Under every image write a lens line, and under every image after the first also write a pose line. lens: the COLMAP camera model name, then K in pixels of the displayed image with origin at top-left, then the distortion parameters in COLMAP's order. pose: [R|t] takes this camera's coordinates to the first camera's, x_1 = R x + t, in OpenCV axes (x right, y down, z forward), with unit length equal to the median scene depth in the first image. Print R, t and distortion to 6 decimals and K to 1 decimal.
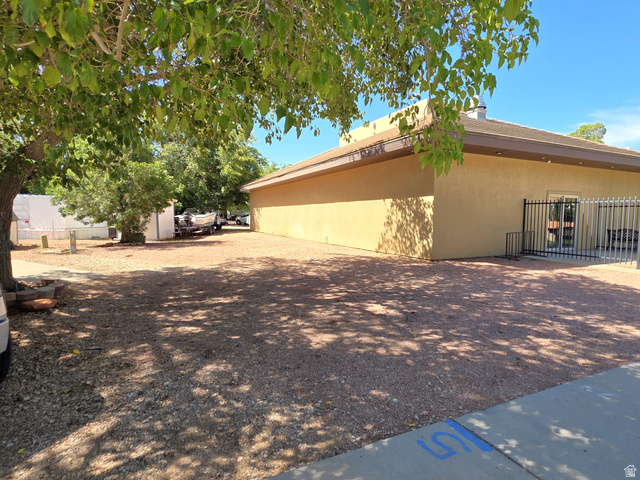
lens RADIAL K [[352.3, 0, 298.1], [0, 352.3, 240.2], [0, 0, 1]] dist [0.004113, -0.000062]
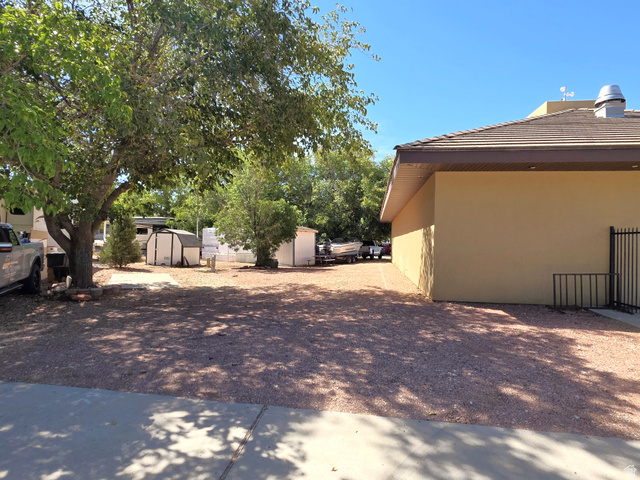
lens RADIAL K [[352.3, 0, 298.1], [0, 352.3, 240.2], [0, 0, 1]] dist [0.004113, -0.000062]
pose [[0.834405, 0.006306, -0.551116, 1.241472], [-0.052798, 0.996250, -0.068539, -0.025836], [0.548617, 0.086287, 0.831609, 0.223982]]
